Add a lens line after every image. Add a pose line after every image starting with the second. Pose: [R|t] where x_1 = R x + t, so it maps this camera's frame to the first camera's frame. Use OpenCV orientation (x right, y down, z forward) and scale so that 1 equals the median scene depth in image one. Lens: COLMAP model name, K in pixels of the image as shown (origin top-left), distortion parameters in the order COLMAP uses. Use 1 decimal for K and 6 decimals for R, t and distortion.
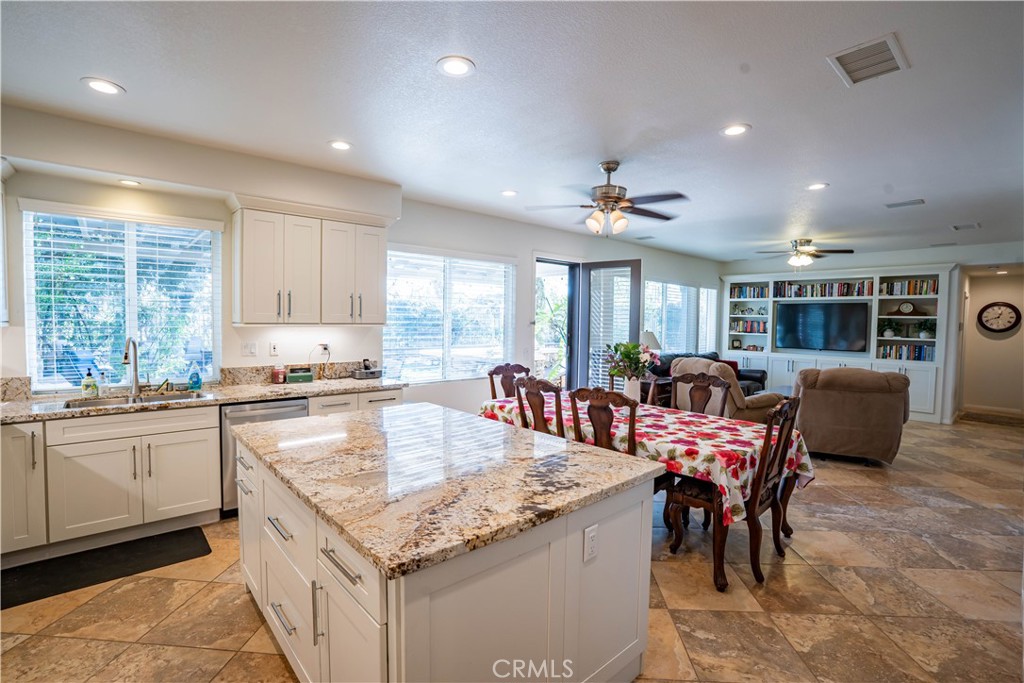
lens RADIAL K [[473.2, 0, 508.5], [0, 473.2, 341.8], [0, 0, 1]] dist [-0.072419, 0.028703]
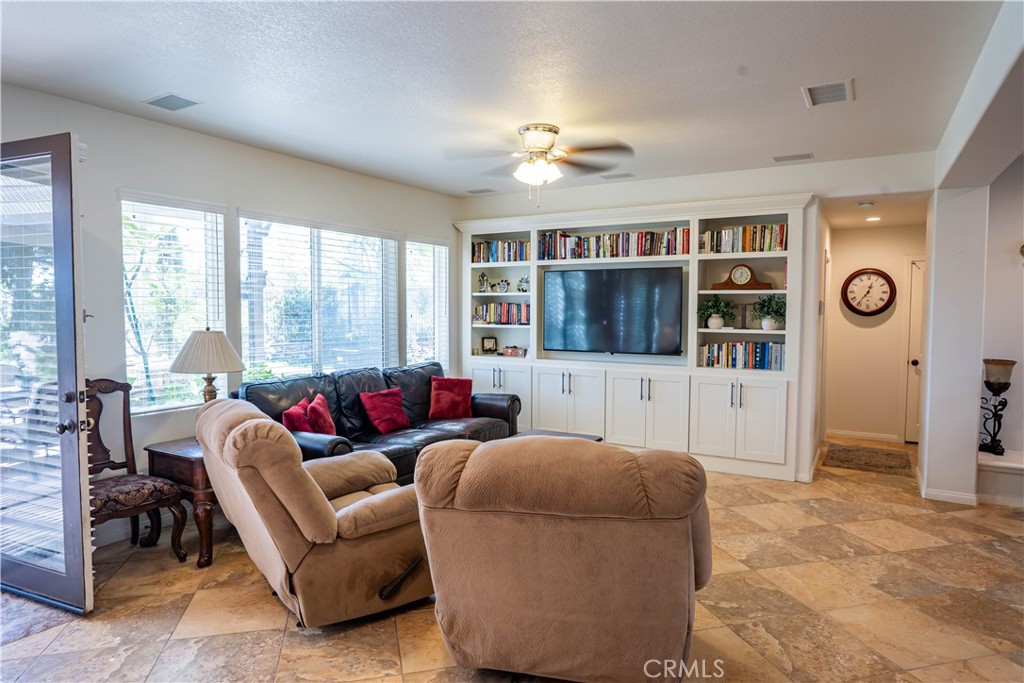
lens RADIAL K [[596.4, 0, 512.0], [0, 596.4, 341.5], [0, 0, 1]] dist [-0.034639, 0.001472]
pose [[0.951881, -0.029193, 0.305074, 0.365229], [0.025482, 0.999545, 0.016139, -0.011922], [-0.305407, -0.007589, 0.952192, 0.374539]]
